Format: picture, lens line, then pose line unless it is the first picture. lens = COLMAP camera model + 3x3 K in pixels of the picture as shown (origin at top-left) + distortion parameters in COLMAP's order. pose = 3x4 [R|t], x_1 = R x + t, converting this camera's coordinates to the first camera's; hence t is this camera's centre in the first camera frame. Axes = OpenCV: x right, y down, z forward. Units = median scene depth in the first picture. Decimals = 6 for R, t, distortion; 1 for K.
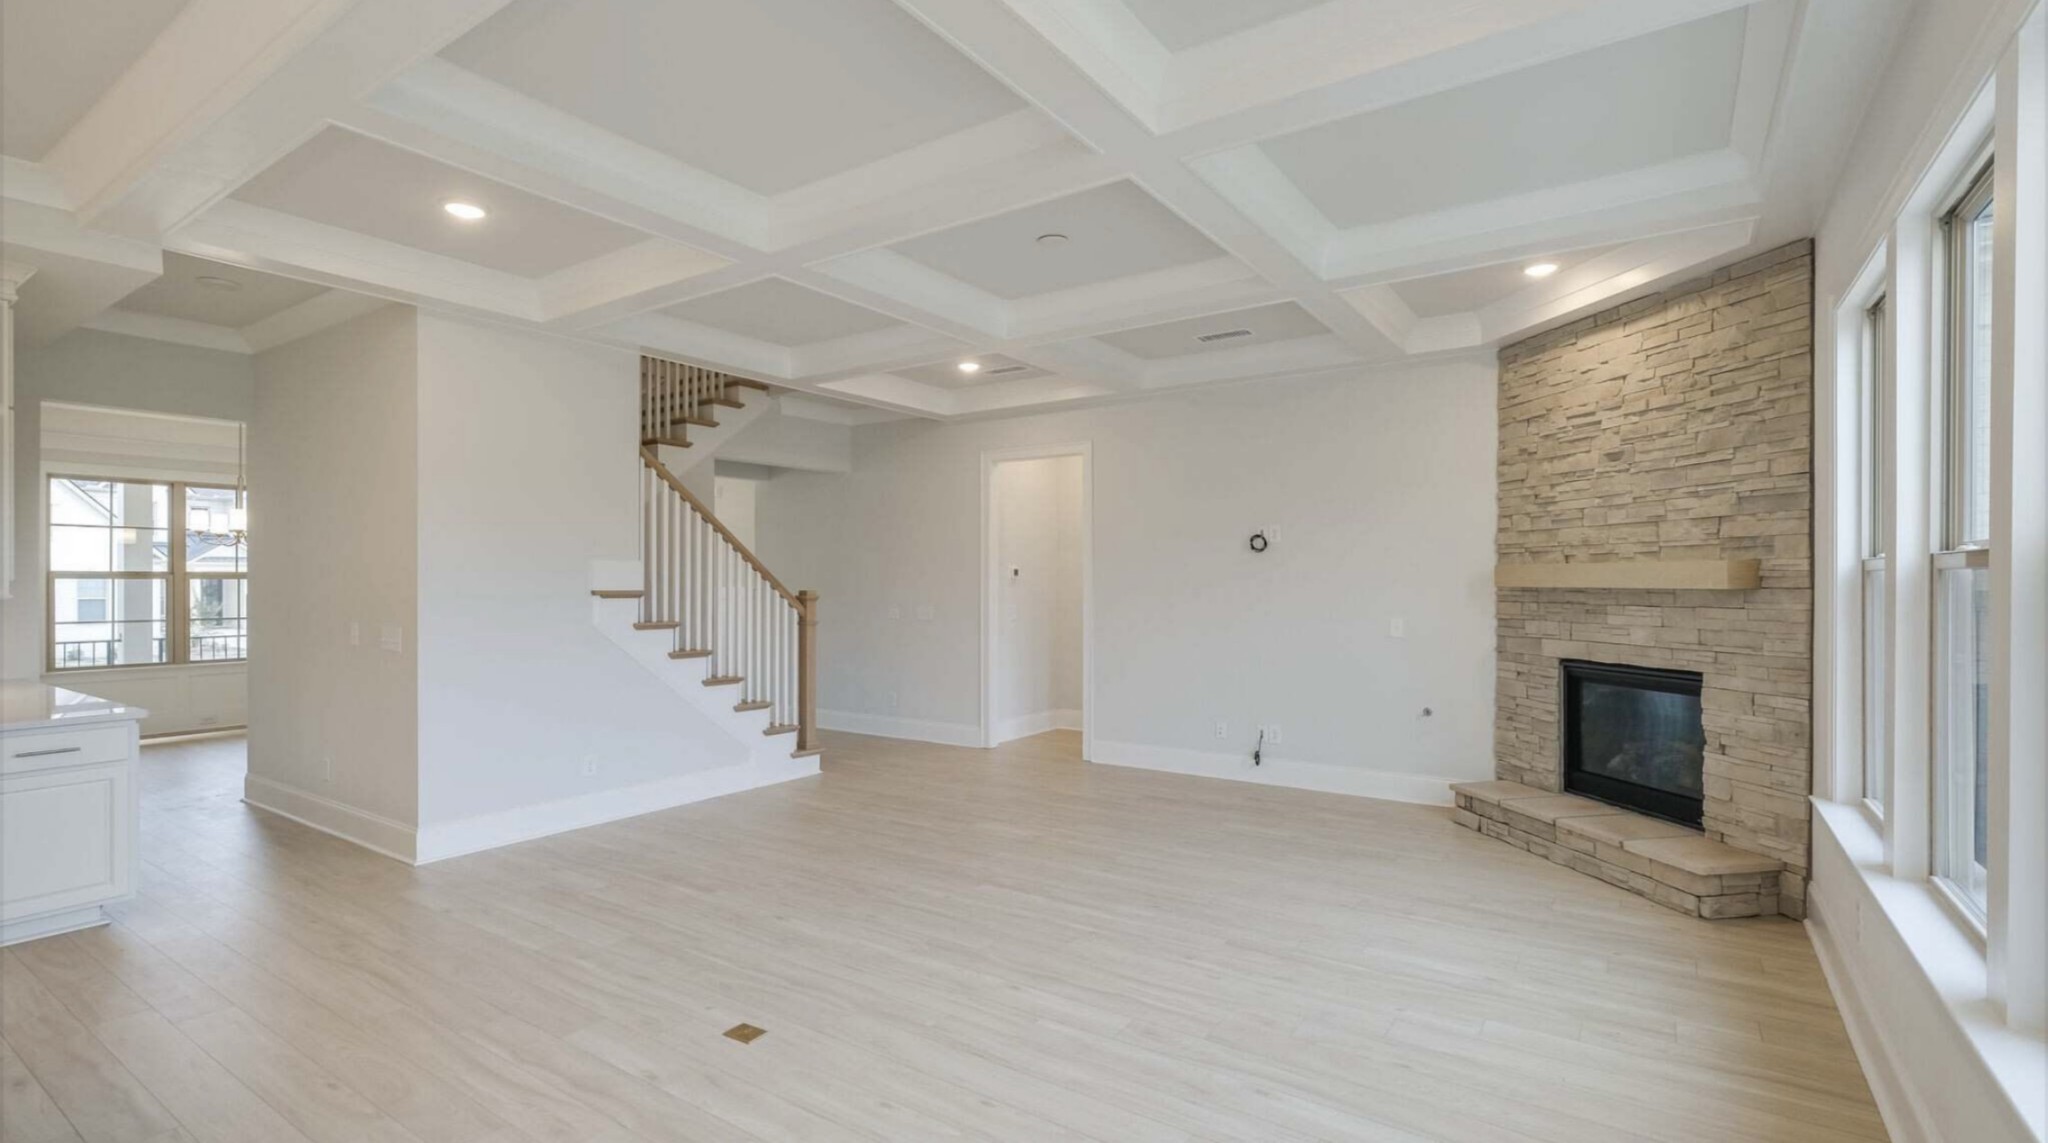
lens RADIAL K [[946.9, 0, 1028.3], [0, 946.9, 578.2], [0, 0, 1]] dist [0.002128, 0.001125]
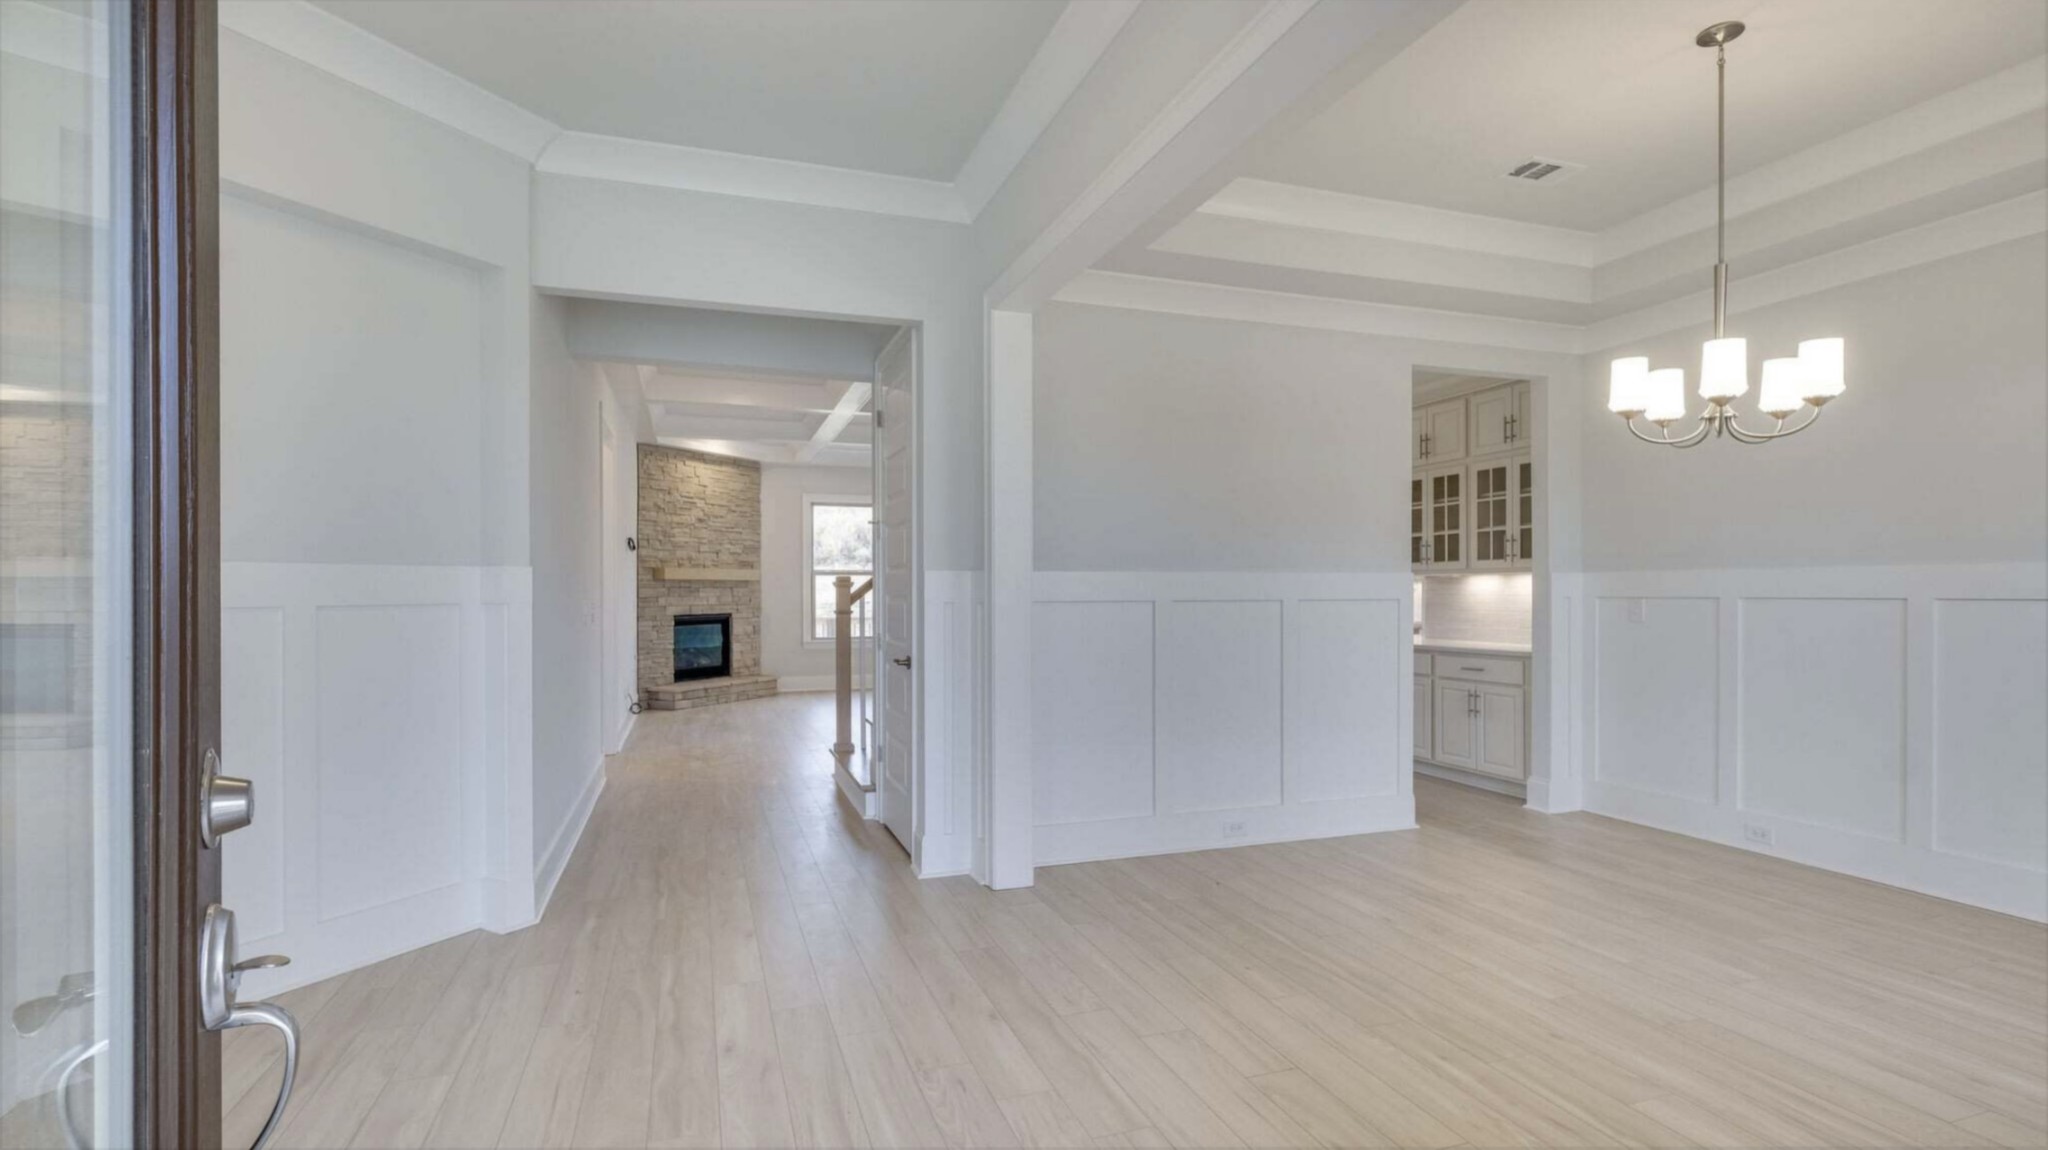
lens RADIAL K [[942.0, 0, 1004.0], [0, 942.0, 592.0], [0, 0, 1]] dist [0.004424, 0.001114]
pose [[-0.798153, 0.003604, 0.602444, -1.269719], [0.003074, 0.999993, -0.001911, 0.044649], [-0.602447, 0.000327, -0.798159, 2.327319]]
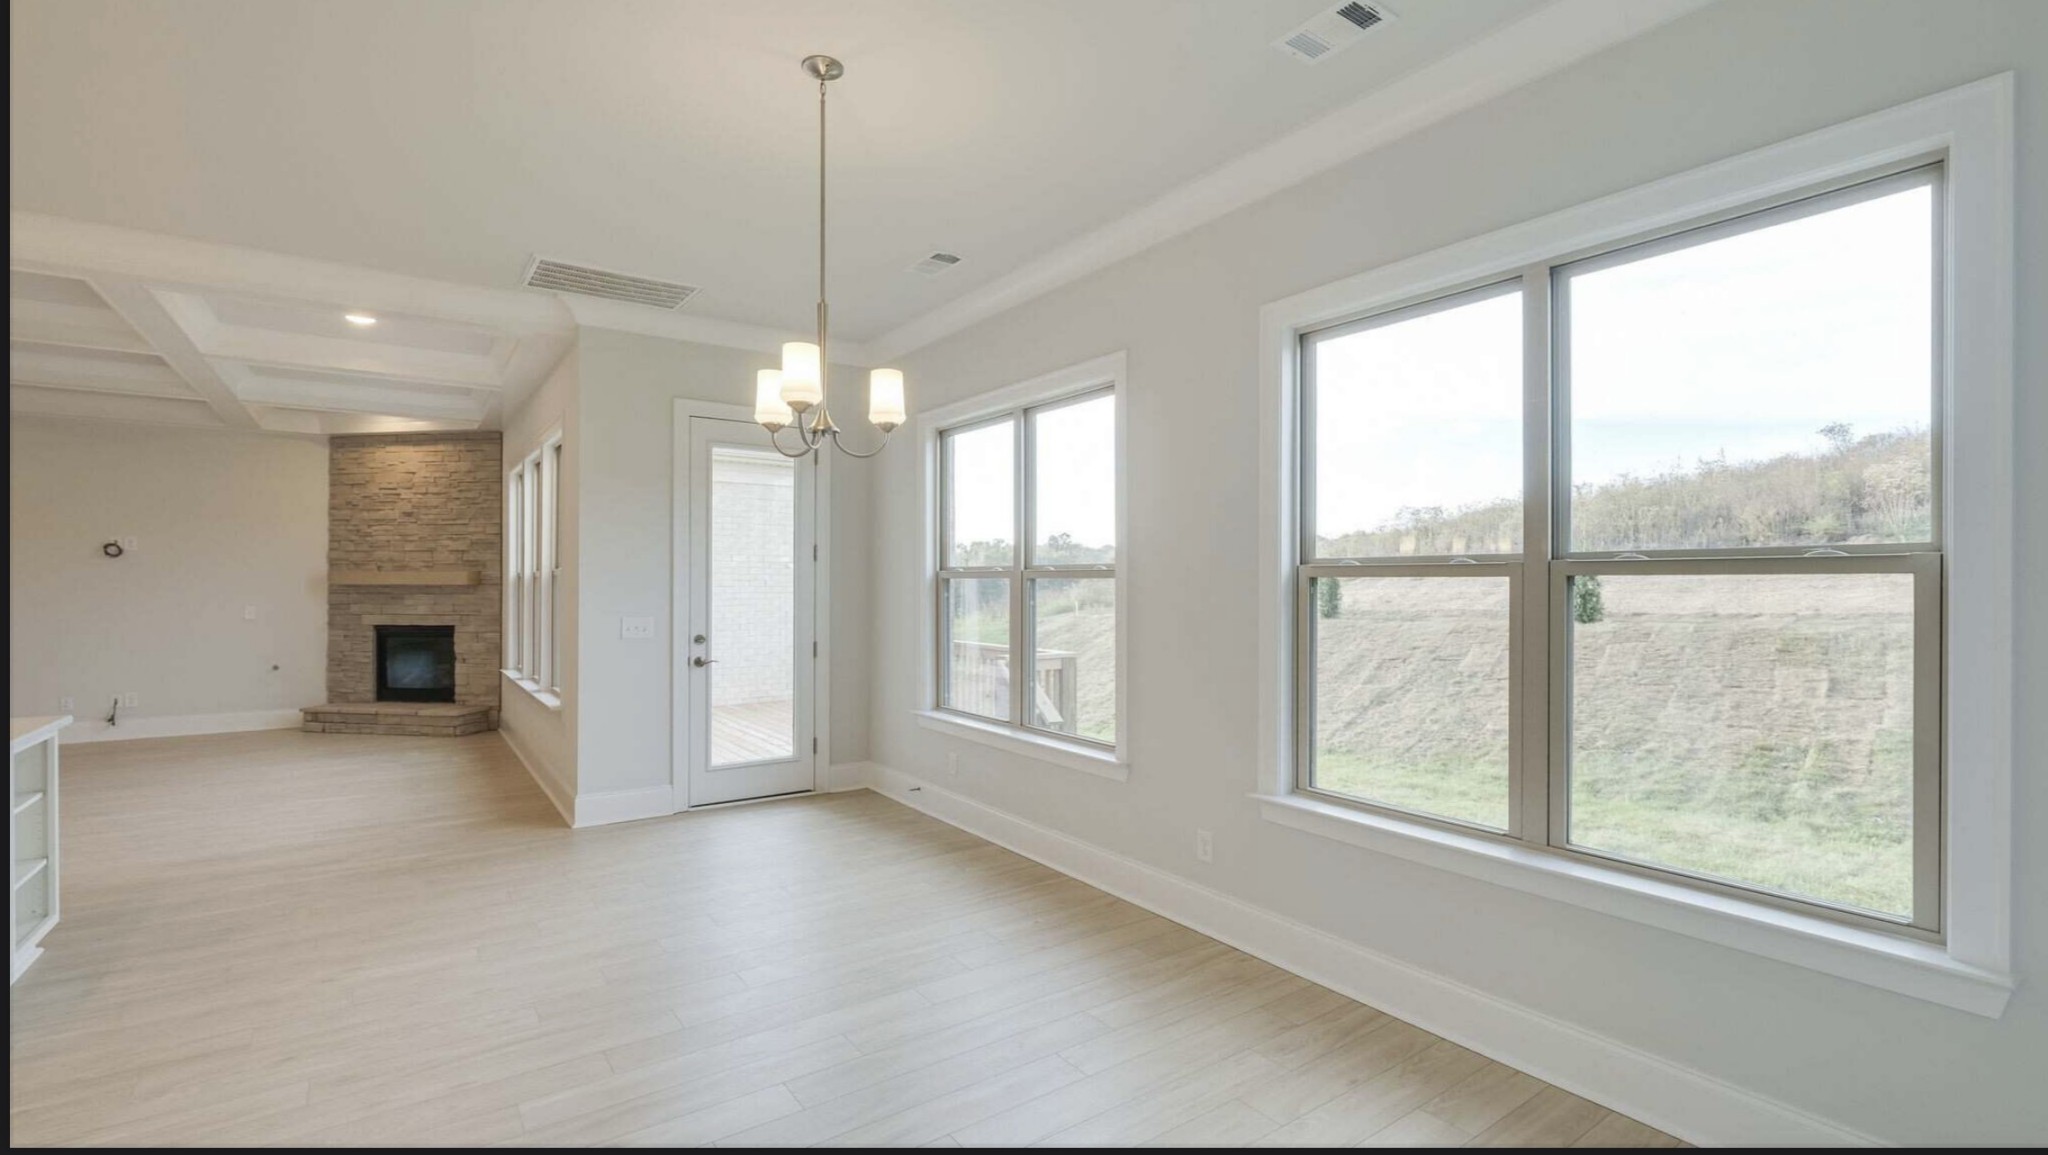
lens RADIAL K [[942.0, 0, 1029.4], [0, 942.0, 590.9], [0, 0, 1]] dist [0.004424, 0.001114]
pose [[0.364259, -0.004612, 0.931286, -0.668582], [-0.005109, 0.999963, 0.006950, 0.003446], [-0.931284, -0.007290, 0.364222, -0.818541]]
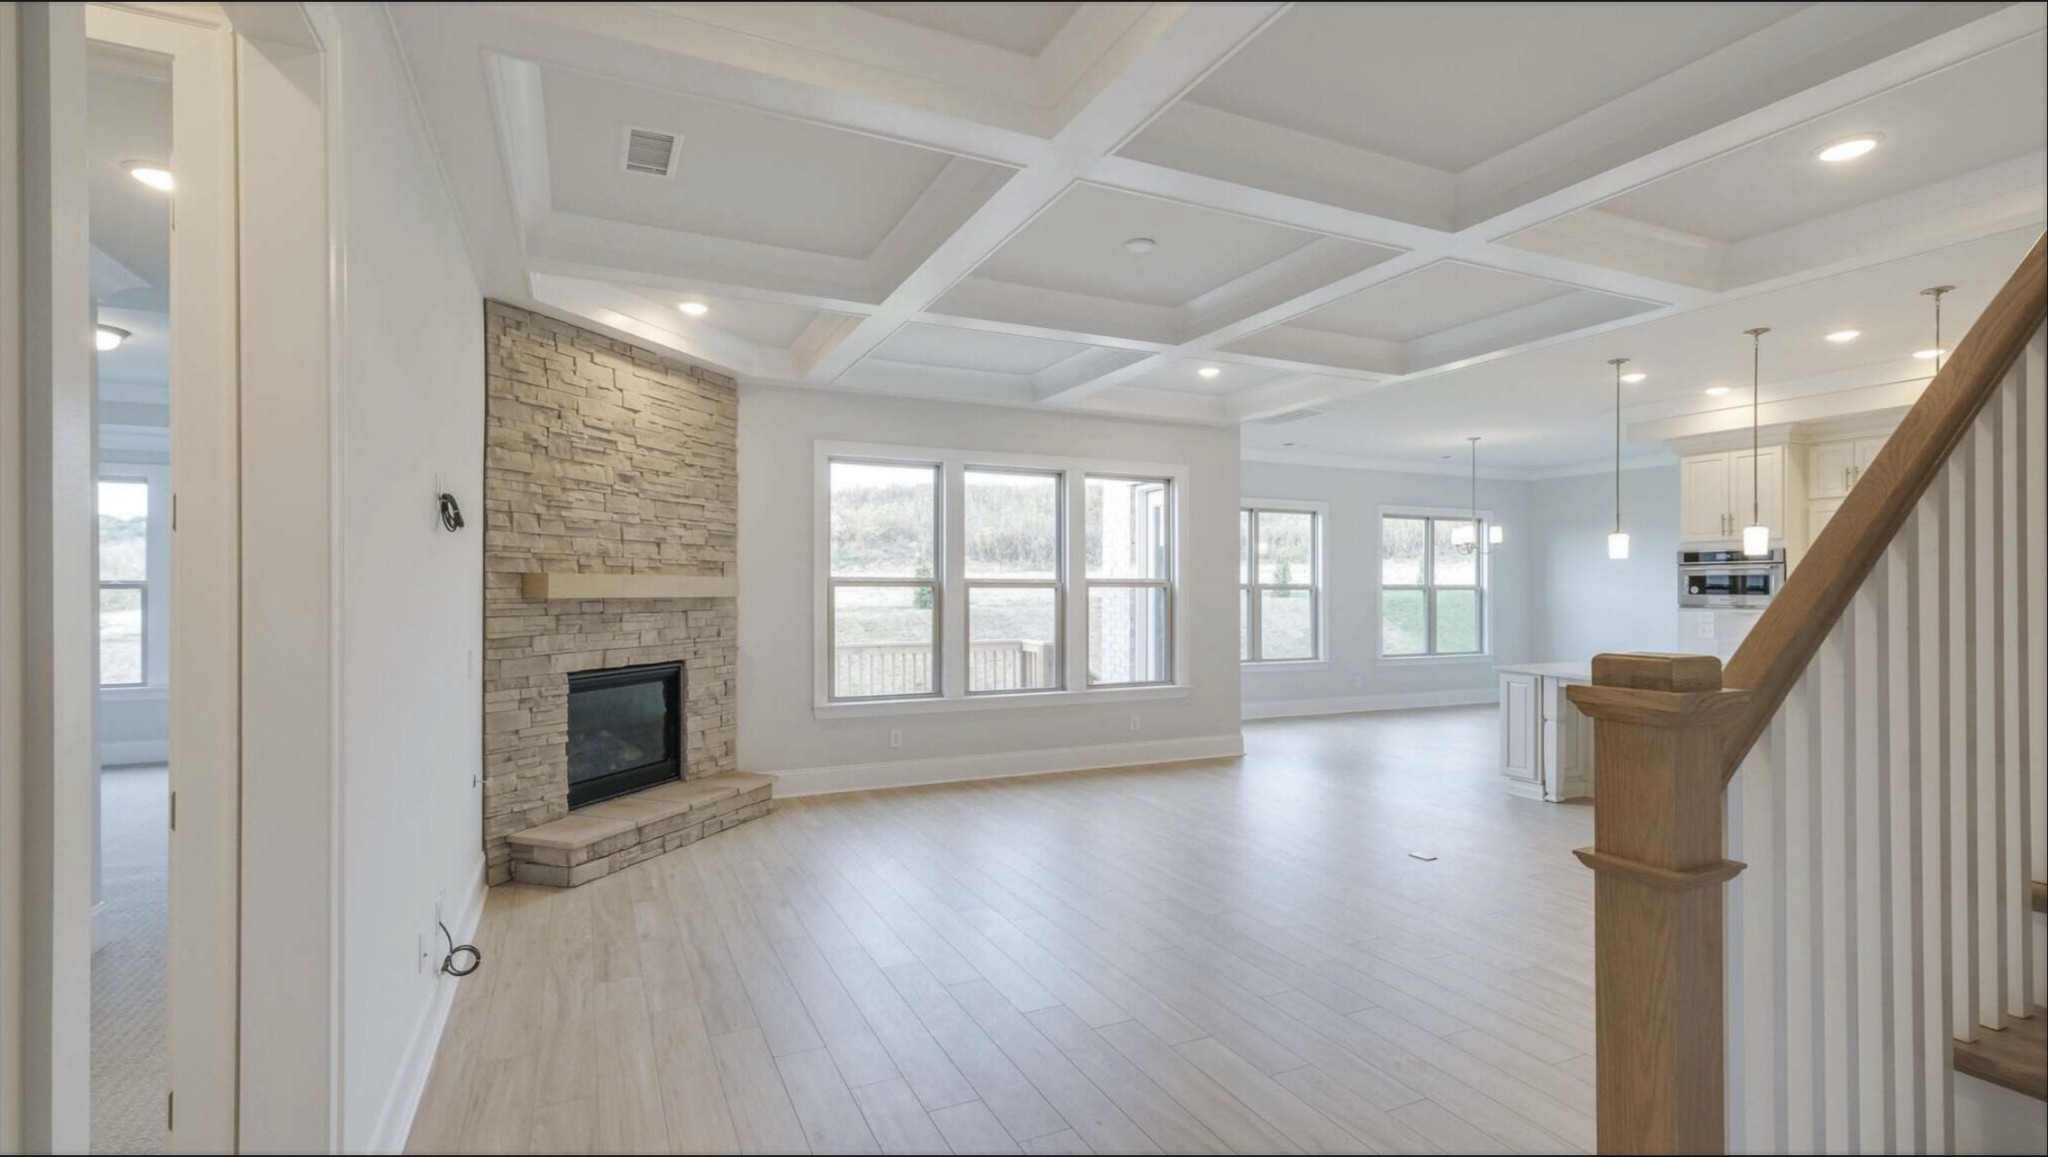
lens RADIAL K [[942.0, 0, 1043.8], [0, 942.0, 594.0], [0, 0, 1]] dist [0.004424, 0.001114]
pose [[-0.870970, 0.002078, 0.491331, -0.343863], [0.001333, 0.999997, -0.001867, 0.008751], [-0.491334, -0.000971, -0.870971, 1.715315]]
